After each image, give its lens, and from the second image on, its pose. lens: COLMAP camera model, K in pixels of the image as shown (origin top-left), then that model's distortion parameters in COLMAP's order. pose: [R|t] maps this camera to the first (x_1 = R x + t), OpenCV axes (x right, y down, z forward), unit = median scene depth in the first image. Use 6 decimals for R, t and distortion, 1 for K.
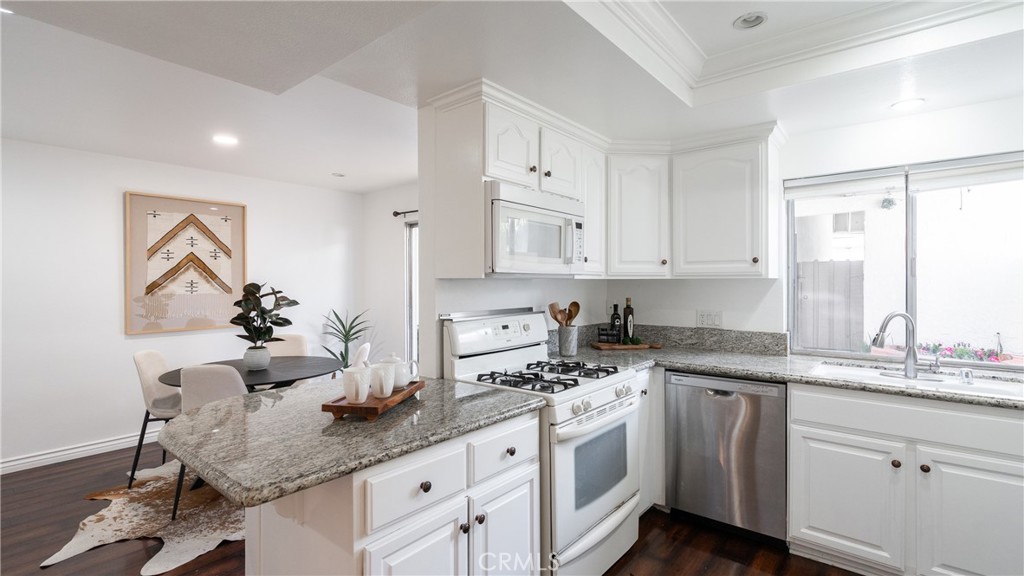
lens RADIAL K [[470.1, 0, 512.3], [0, 470.1, 285.2], [0, 0, 1]] dist [-0.002538, -0.000290]
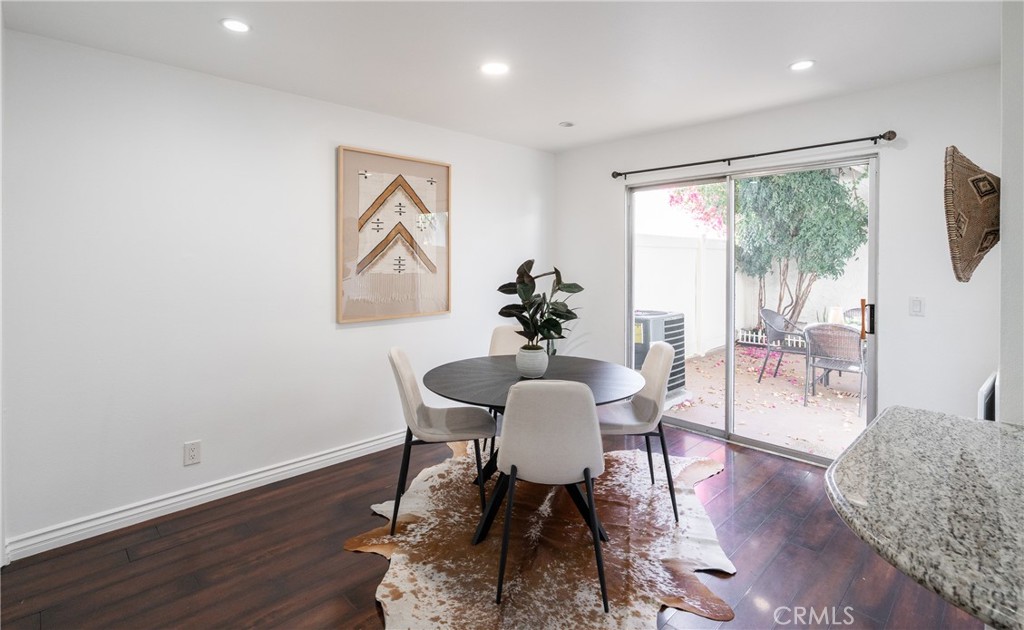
lens RADIAL K [[489.5, 0, 502.0], [0, 489.5, 266.8], [0, 0, 1]] dist [0.025704, 0.000169]
pose [[0.992716, 0.009178, -0.120131, -0.425091], [-0.008255, 0.999932, 0.008182, -0.001384], [0.120198, -0.007130, 0.992724, 0.187184]]
